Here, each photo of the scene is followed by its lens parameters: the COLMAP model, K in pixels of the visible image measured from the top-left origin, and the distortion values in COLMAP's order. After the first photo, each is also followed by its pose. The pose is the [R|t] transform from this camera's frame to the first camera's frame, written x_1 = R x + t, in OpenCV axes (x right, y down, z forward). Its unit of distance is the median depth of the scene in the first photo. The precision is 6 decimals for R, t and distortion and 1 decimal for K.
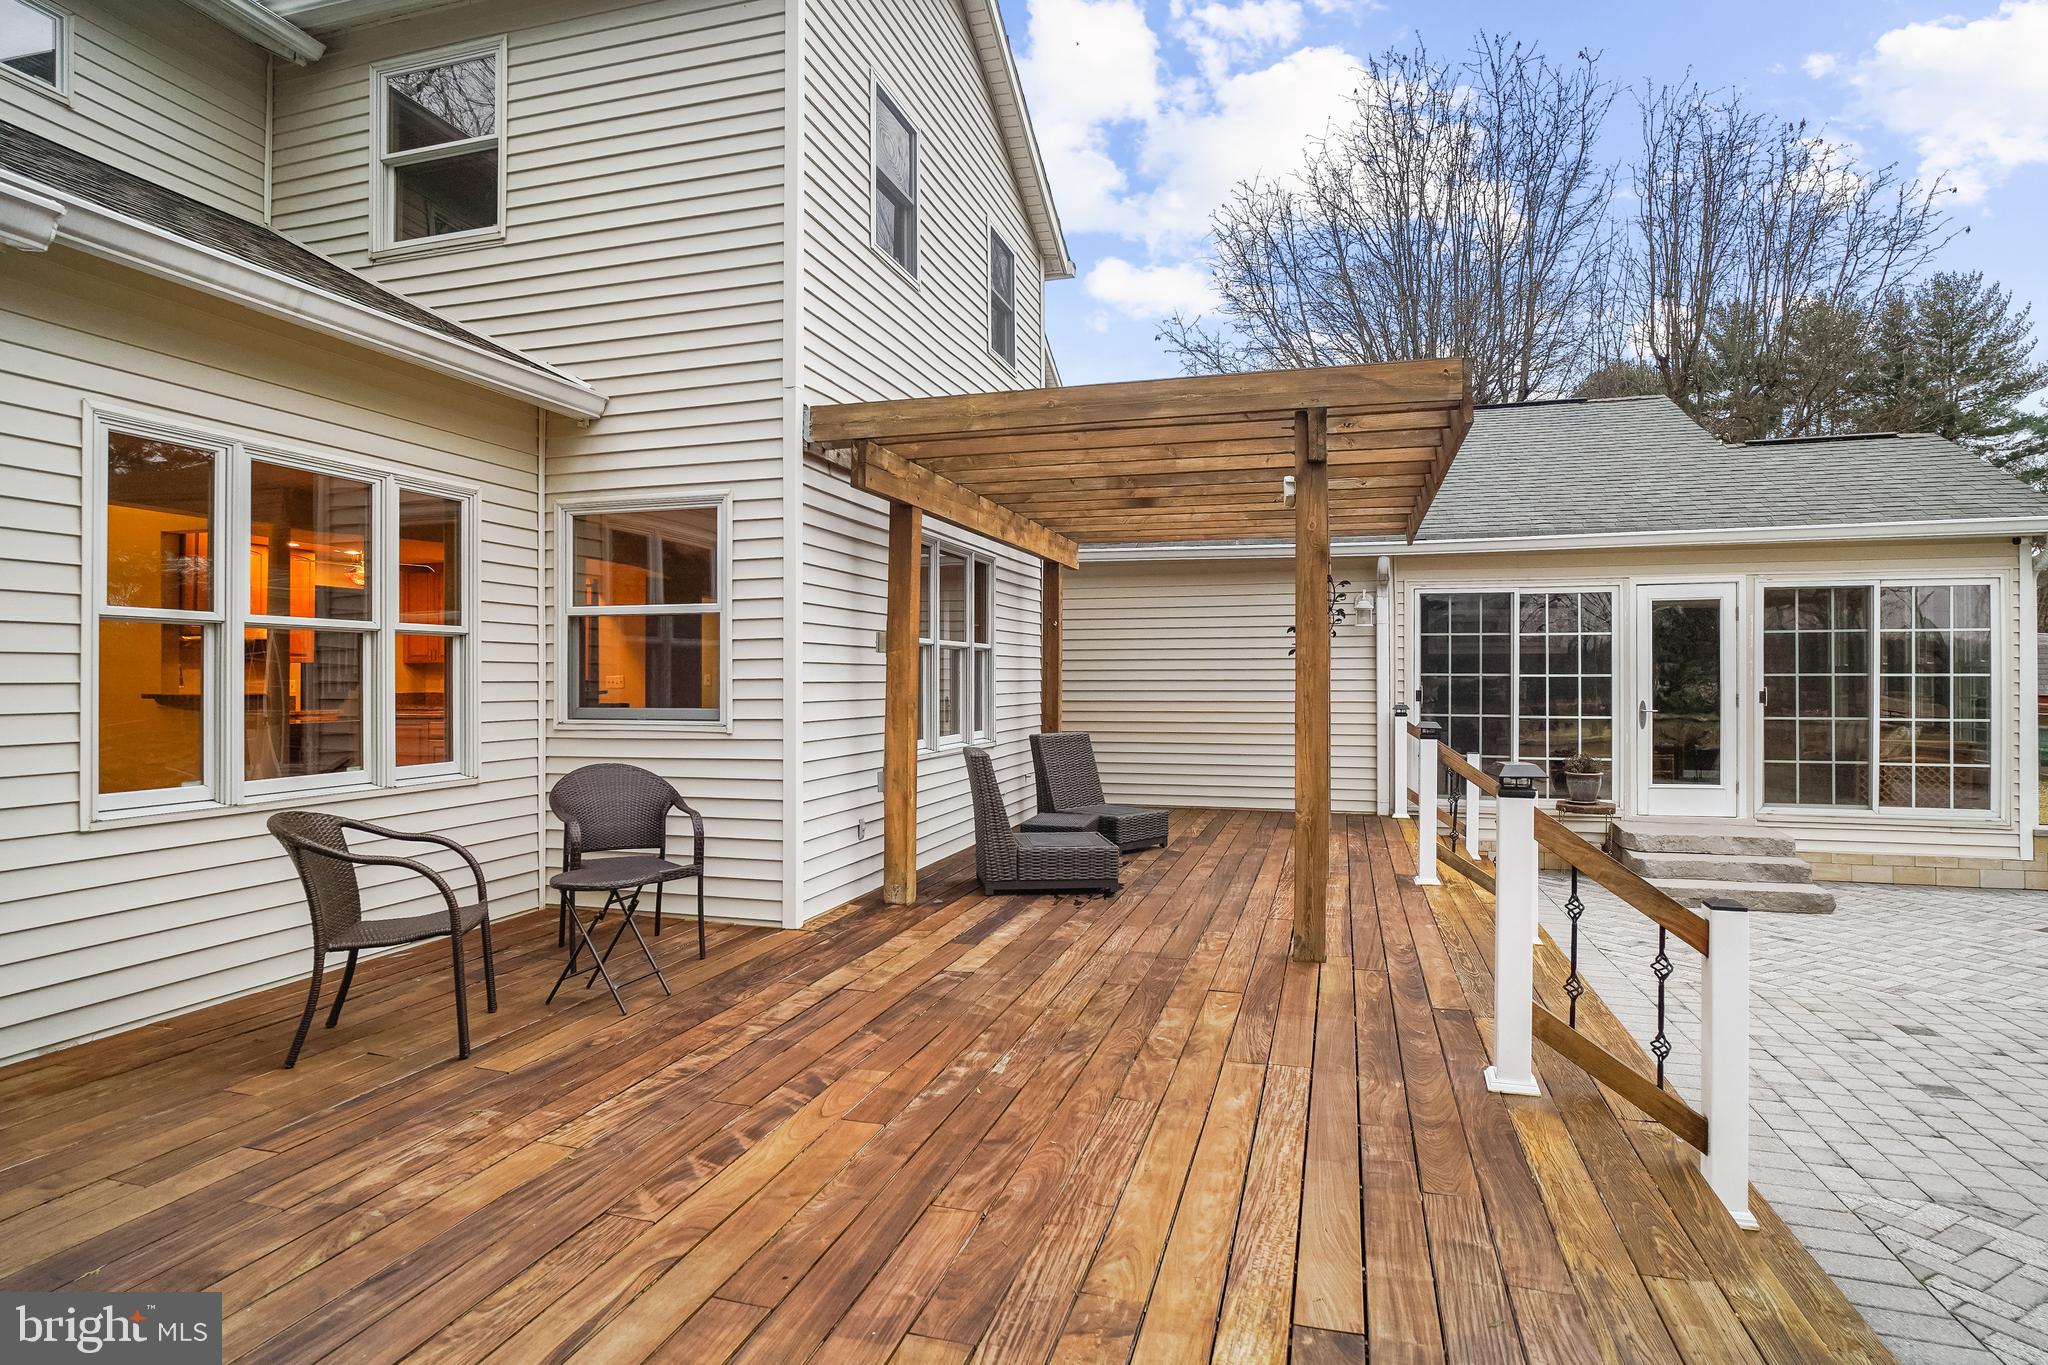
lens RADIAL K [[1080.8, 0, 1018.7], [0, 1080.8, 677.8], [0, 0, 1]] dist [-0.048679, 0.024705]
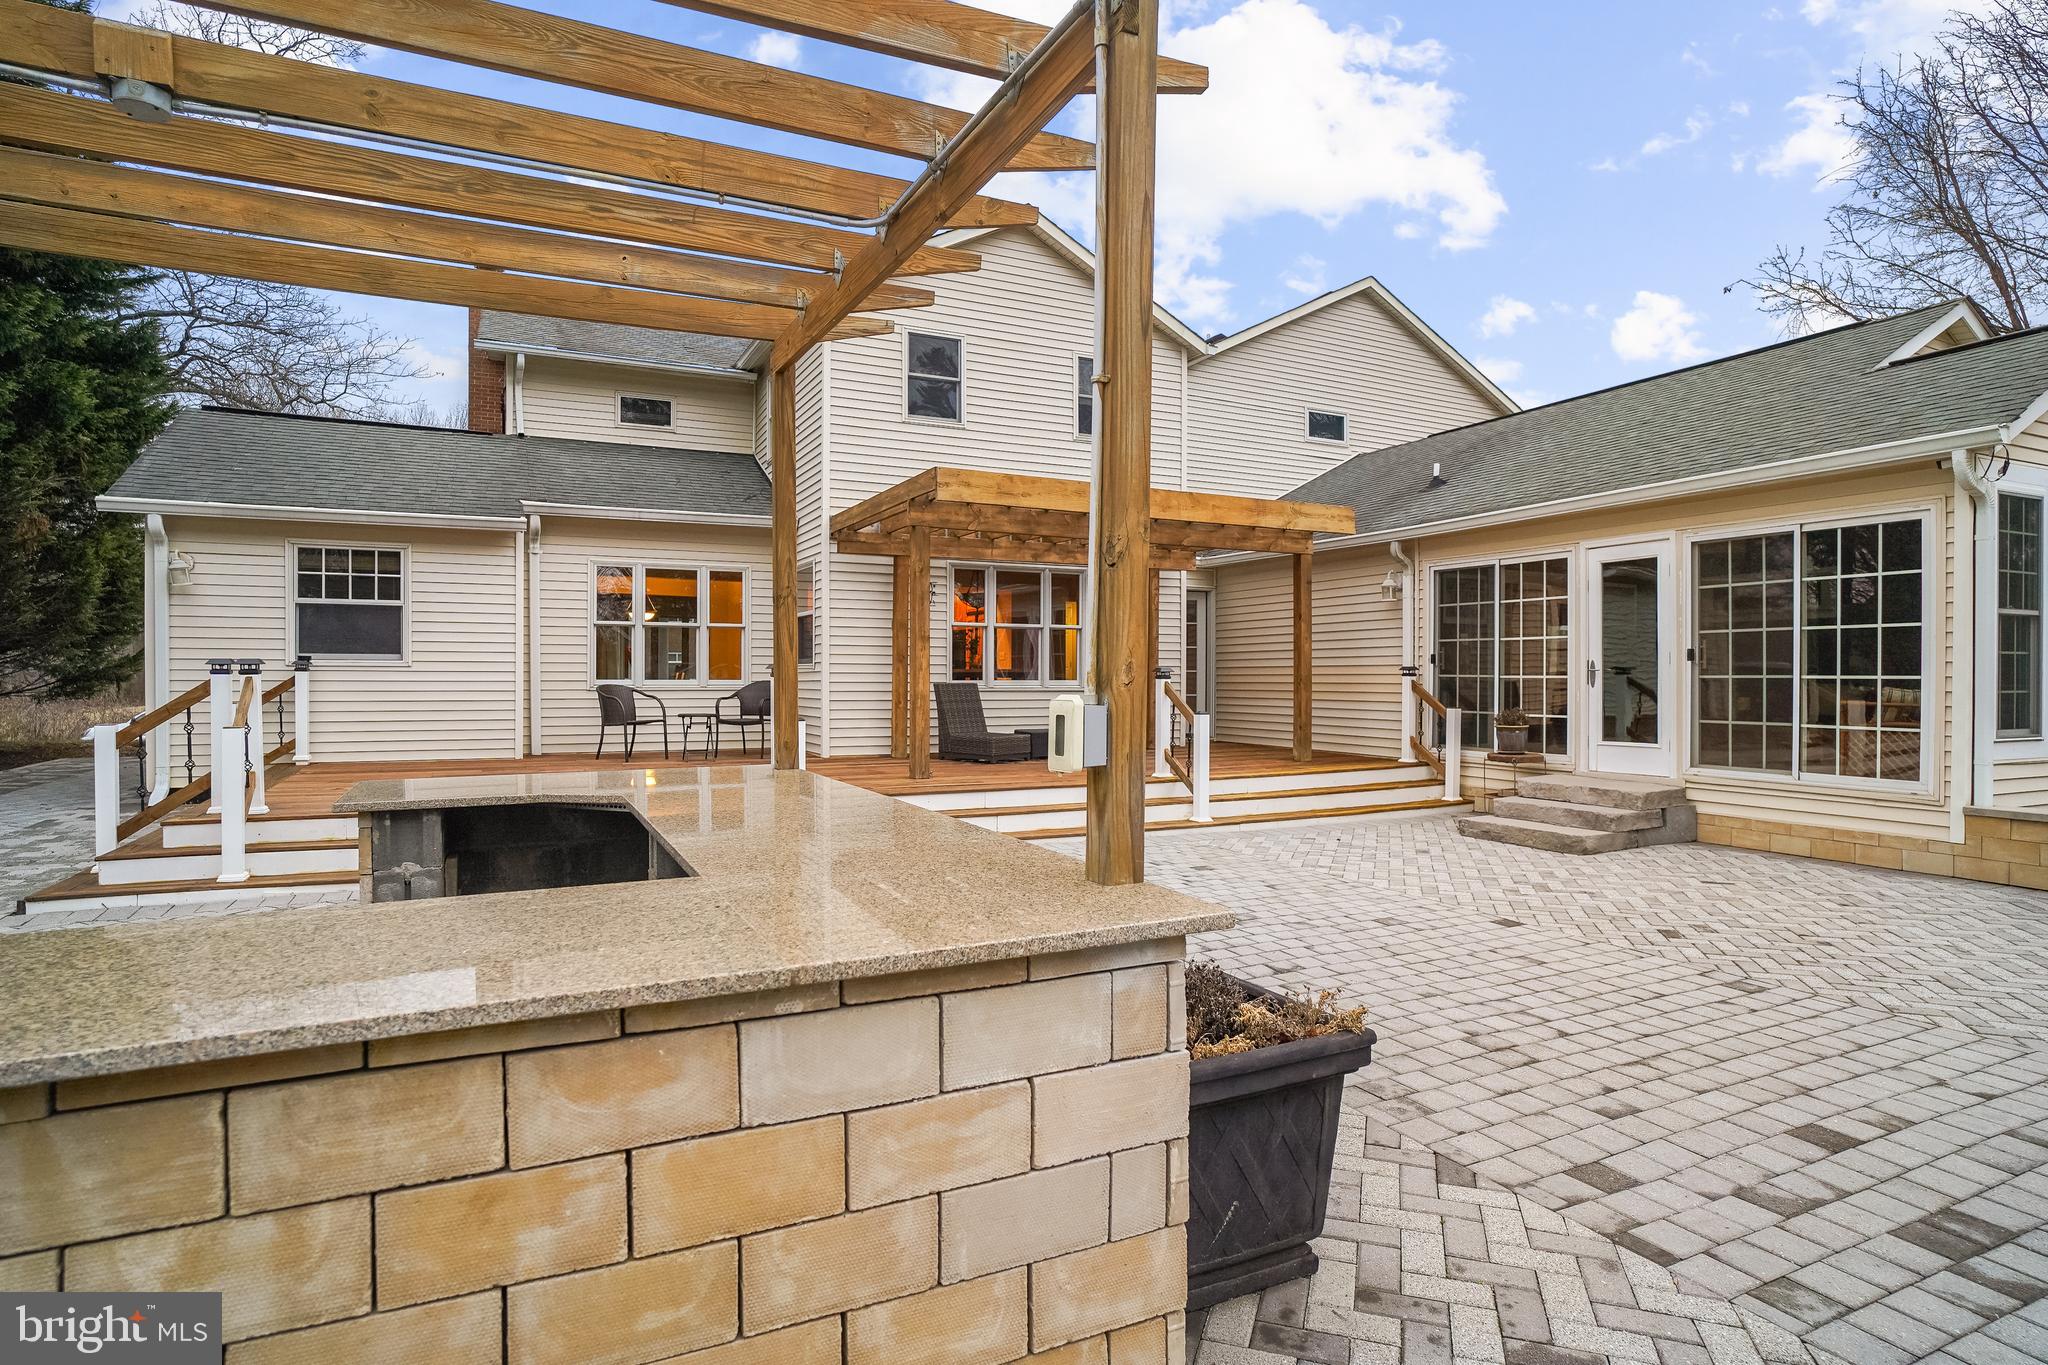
lens RADIAL K [[1080.8, 0, 1018.7], [0, 1080.8, 677.8], [0, 0, 1]] dist [-0.048679, 0.024705]
pose [[0.680012, 0.003406, -0.733193, 1.552559], [-0.003086, 0.999994, 0.001783, 0.061452], [0.733194, 0.001050, 0.680019, -0.179299]]
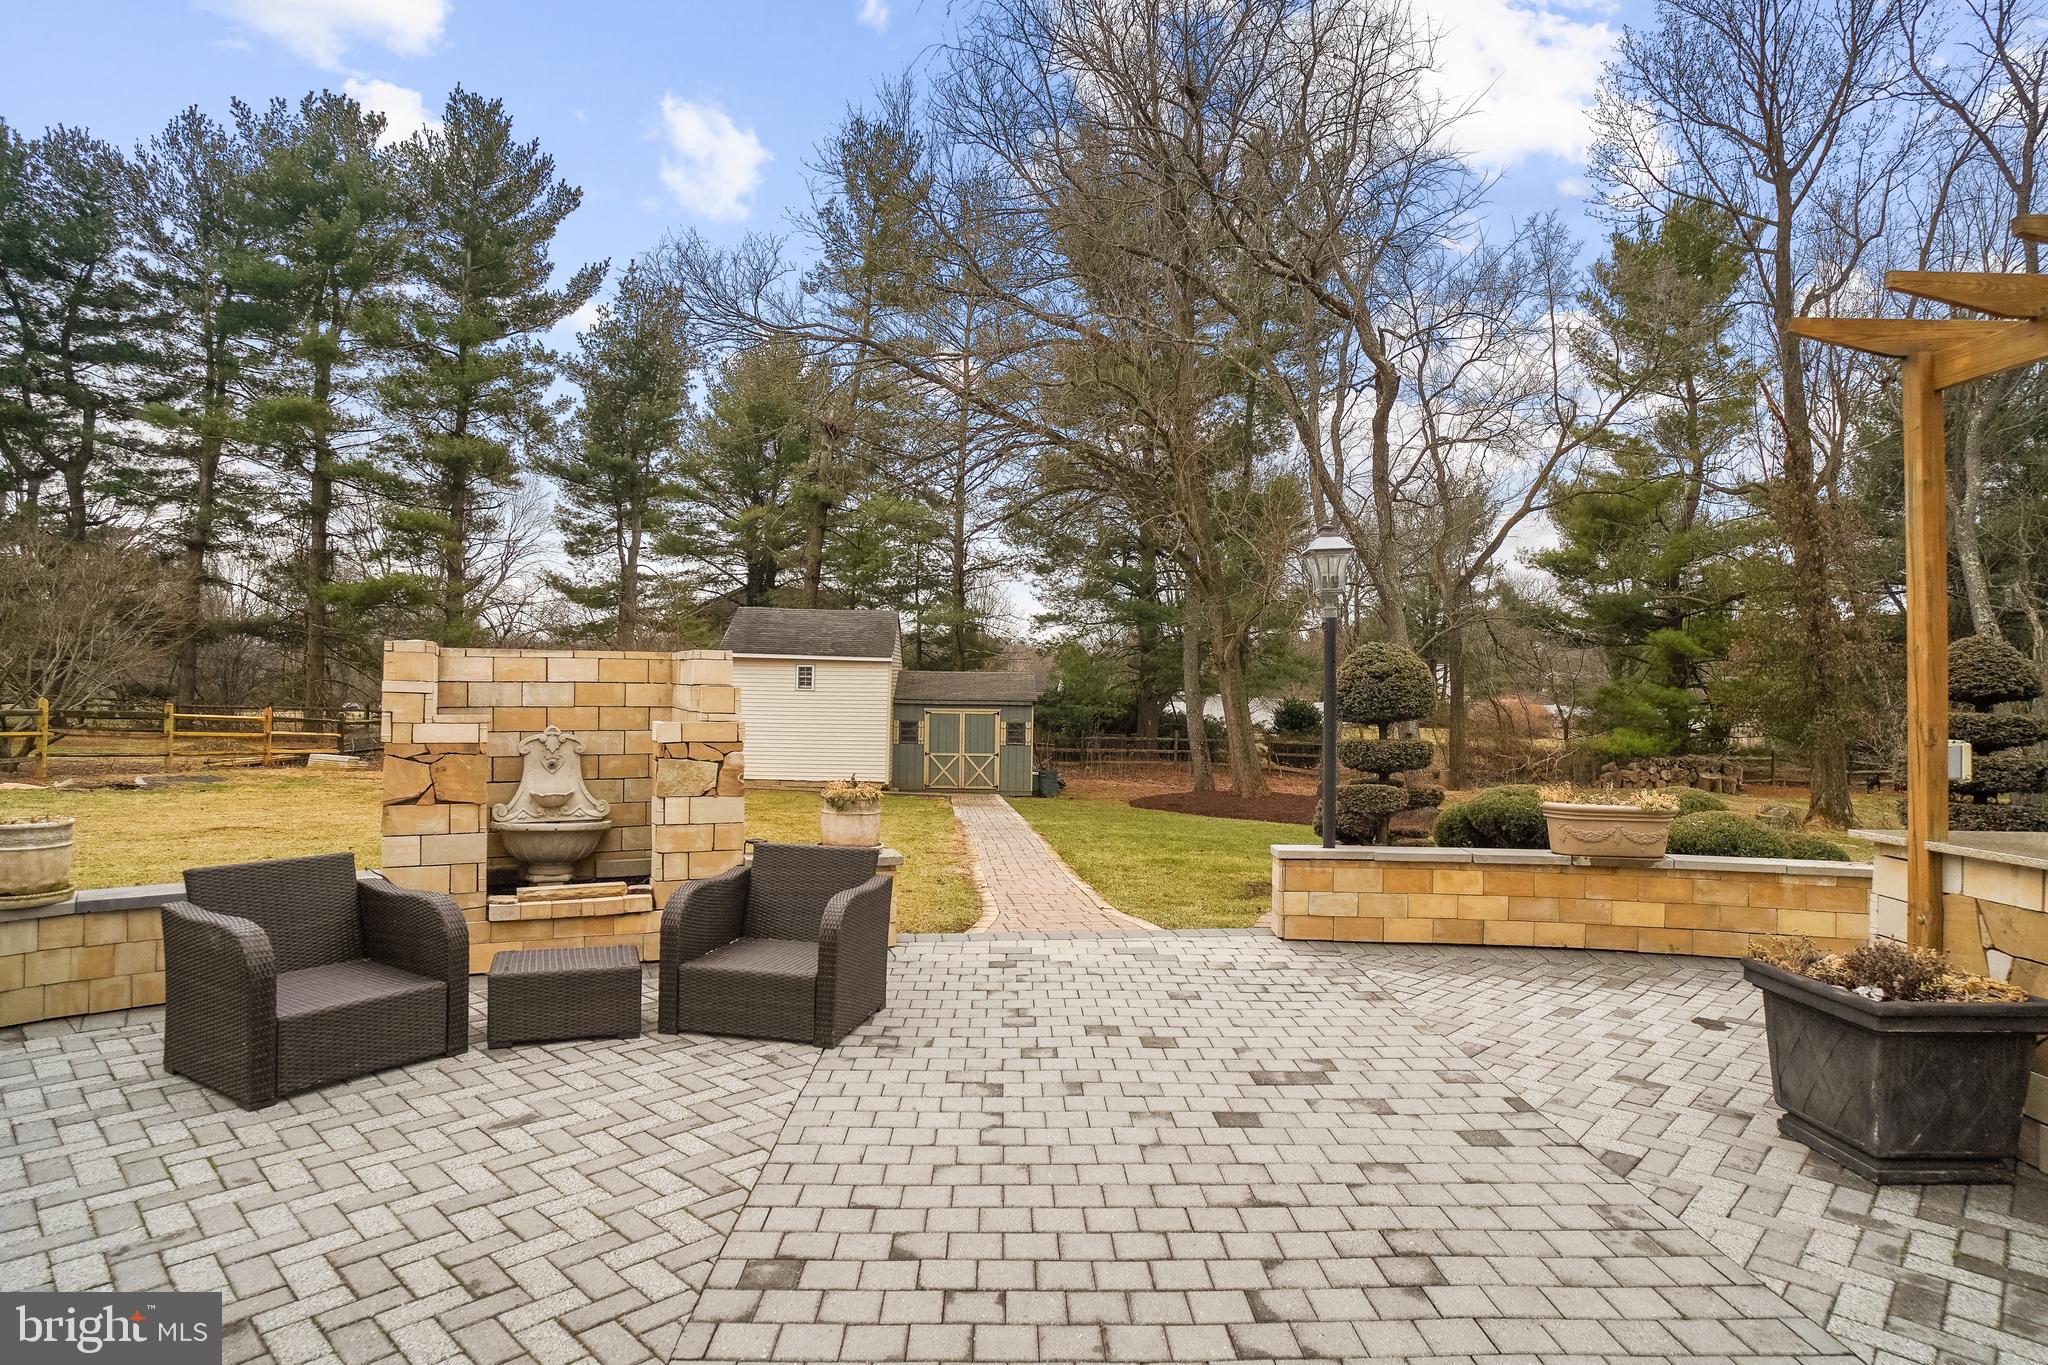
lens RADIAL K [[1111.7, 0, 1024.0], [0, 1111.7, 682.5], [0, 0, 1]] dist [-0.061188, 0.029283]
pose [[-0.314666, 0.001748, 0.949201, 0.847249], [-0.015100, 0.999863, -0.006847, 0.043739], [-0.949082, -0.016488, -0.314596, 0.836909]]
